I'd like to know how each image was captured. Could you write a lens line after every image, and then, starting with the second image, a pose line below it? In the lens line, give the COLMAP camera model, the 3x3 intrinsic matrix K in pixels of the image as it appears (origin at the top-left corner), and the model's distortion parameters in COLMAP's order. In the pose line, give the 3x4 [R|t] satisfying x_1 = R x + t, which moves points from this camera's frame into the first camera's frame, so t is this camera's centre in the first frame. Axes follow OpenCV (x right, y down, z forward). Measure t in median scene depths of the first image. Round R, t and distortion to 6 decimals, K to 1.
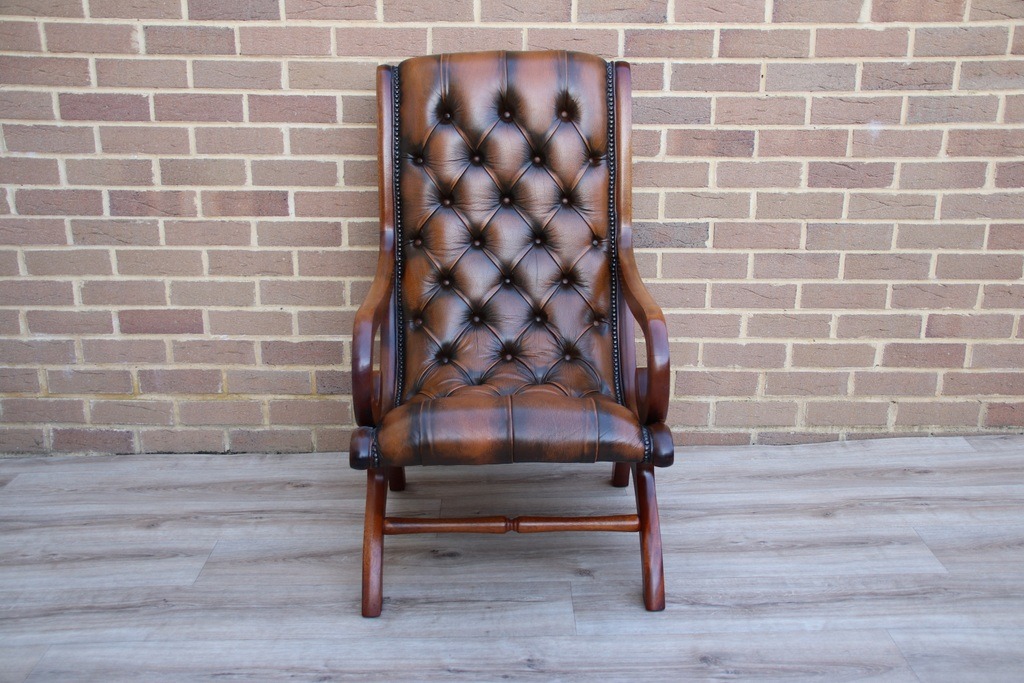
lens RADIAL K [[1071.2, 0, 512.0], [0, 1071.2, 341.5], [0, 0, 1]] dist [-0.078163, 0.323151]
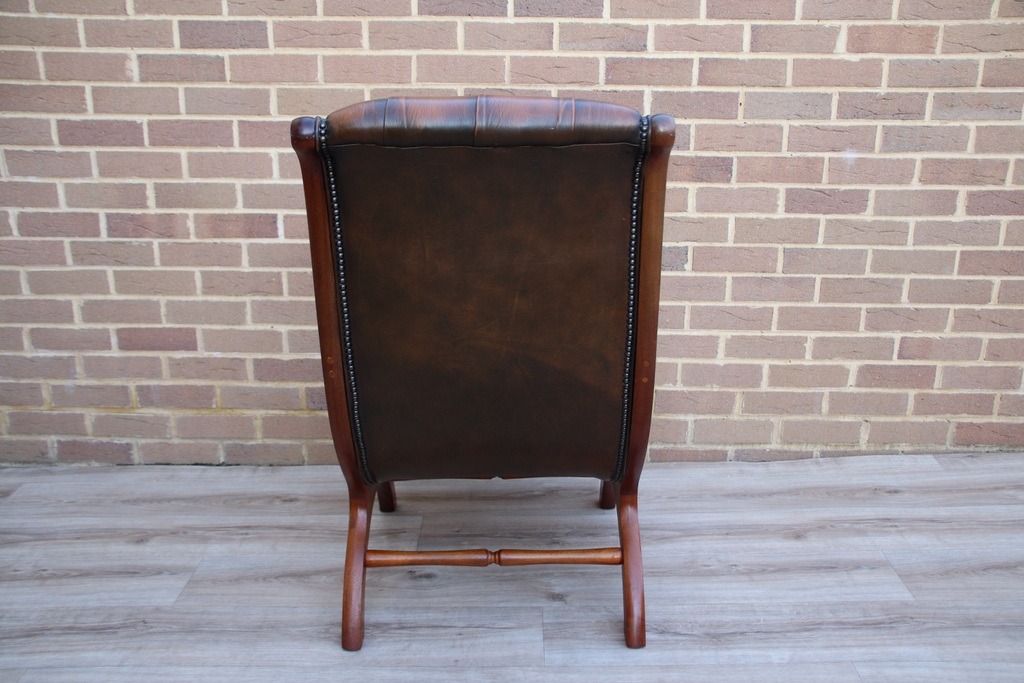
lens RADIAL K [[974.0, 0, 514.7], [0, 974.0, 346.4], [0, 0, 1]] dist [-0.111330, 0.247695]
pose [[0.999910, 0.006726, -0.011645, 0.030454], [-0.006536, 0.999846, 0.016286, -0.030271], [0.011752, -0.016208, 0.999800, 0.070137]]
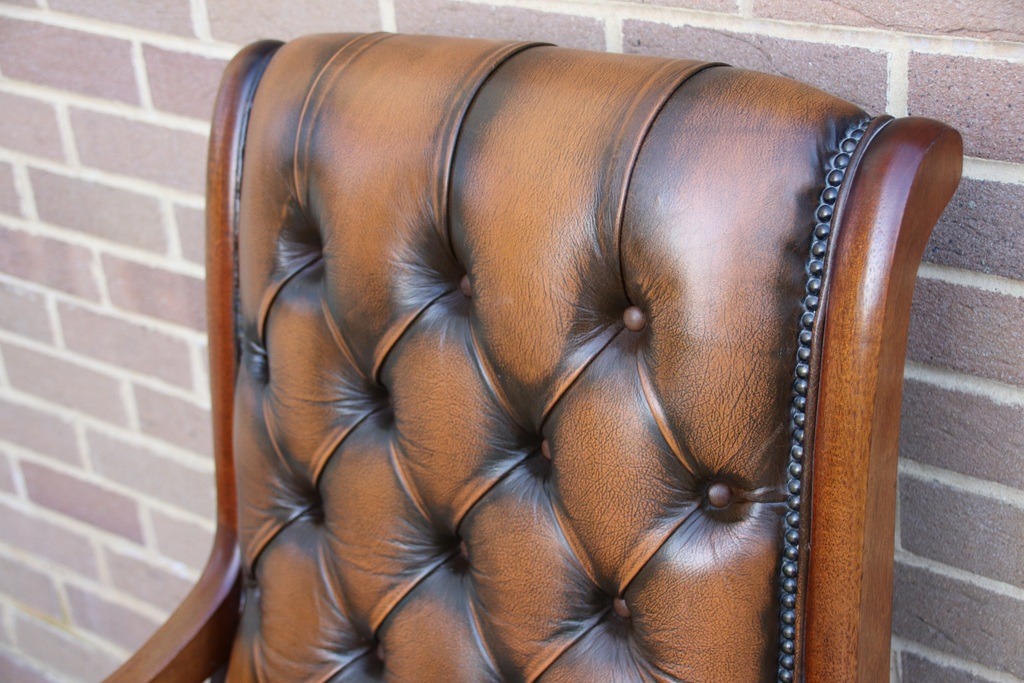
lens RADIAL K [[1760.8, 0, 510.8], [0, 1760.8, 354.7], [0, 0, 1]] dist [0.277165, 0.061963]
pose [[0.747174, 0.214967, -0.628904, 0.284314], [-0.100258, 0.971876, 0.213087, -0.268954], [0.657023, -0.096161, 0.747713, 0.576139]]
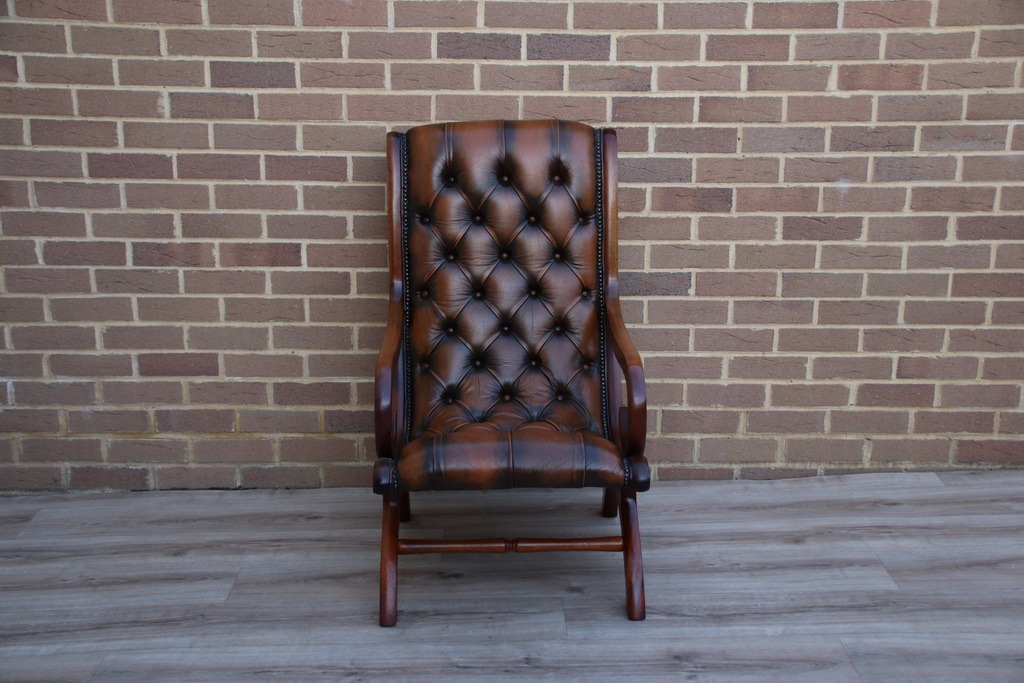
lens RADIAL K [[1264.8, 0, 517.2], [0, 1264.8, 345.3], [0, 0, 1]] dist [-0.002573, 0.452698]
pose [[0.999905, -0.000930, 0.013784, -0.009404], [0.001284, 0.999669, -0.025702, -0.005119], [-0.013755, 0.025717, 0.999575, -0.278082]]
